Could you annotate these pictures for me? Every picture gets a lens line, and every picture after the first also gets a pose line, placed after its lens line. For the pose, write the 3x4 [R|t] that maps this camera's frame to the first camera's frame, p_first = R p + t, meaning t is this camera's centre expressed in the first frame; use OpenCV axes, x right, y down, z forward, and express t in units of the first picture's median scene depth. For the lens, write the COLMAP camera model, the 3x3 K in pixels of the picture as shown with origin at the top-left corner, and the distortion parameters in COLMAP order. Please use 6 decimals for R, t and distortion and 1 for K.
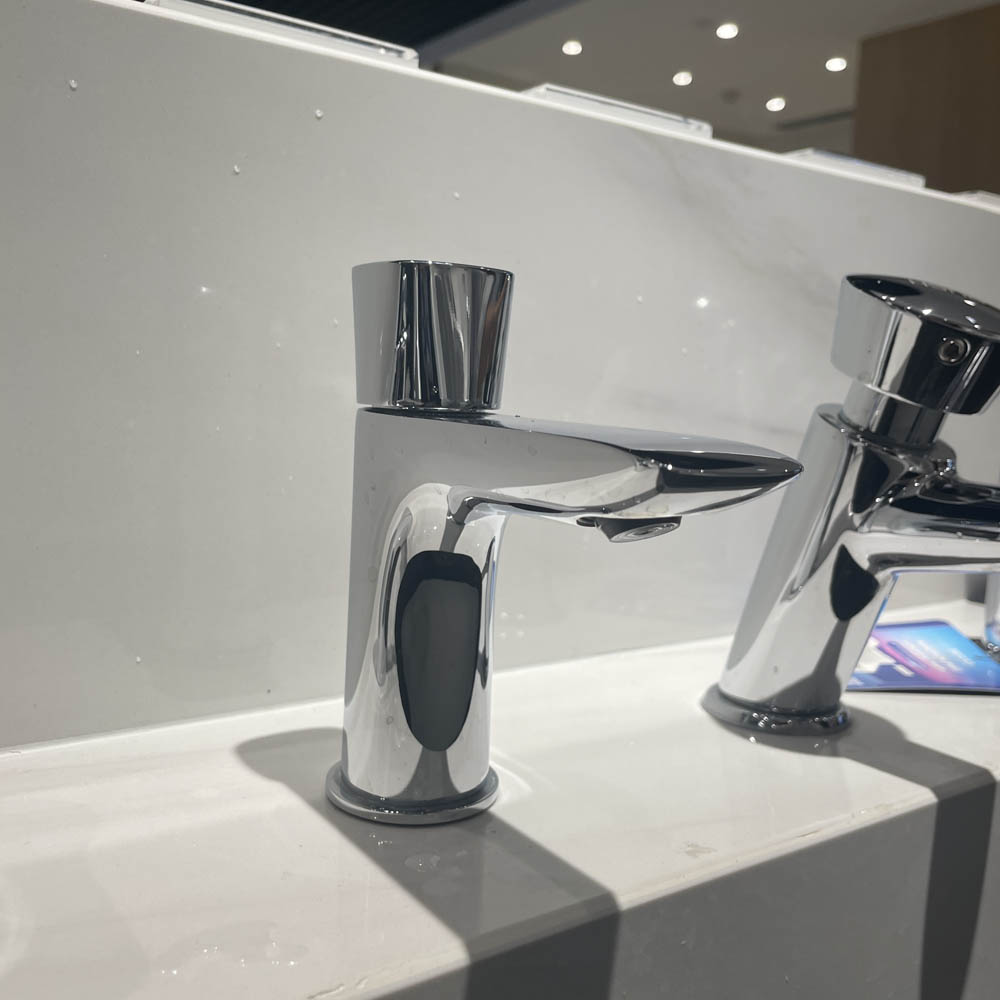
lens RADIAL K [[1017.7, 0, 491.9], [0, 1017.7, 494.8], [0, 0, 1]] dist [0.007952, 0.000000]
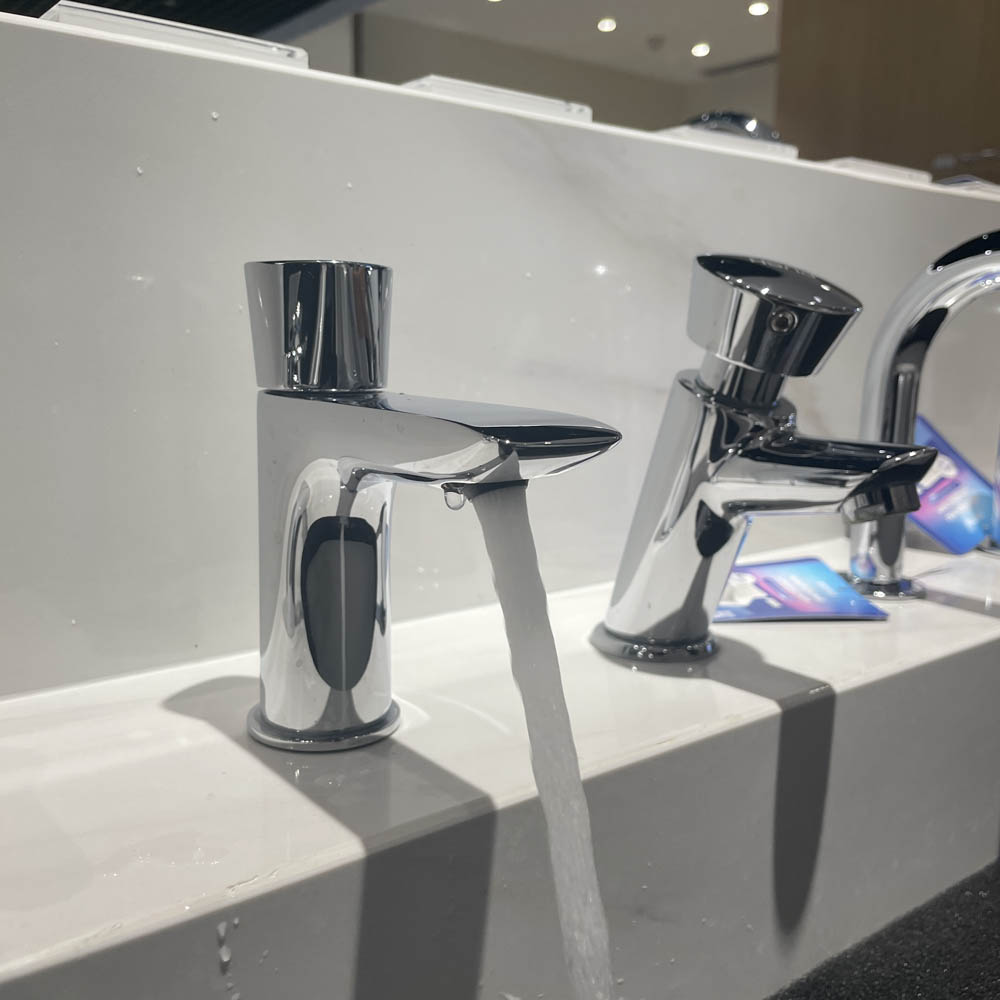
lens RADIAL K [[1017.7, 0, 502.5], [0, 1017.7, 507.9], [0, 0, 1]] dist [0.007952, 0.000000]
pose [[0.997303, -0.041744, 0.060373, 0.058669], [0.038252, 0.997590, 0.057892, -0.011679], [-0.062645, -0.055426, 0.996496, -0.134643]]
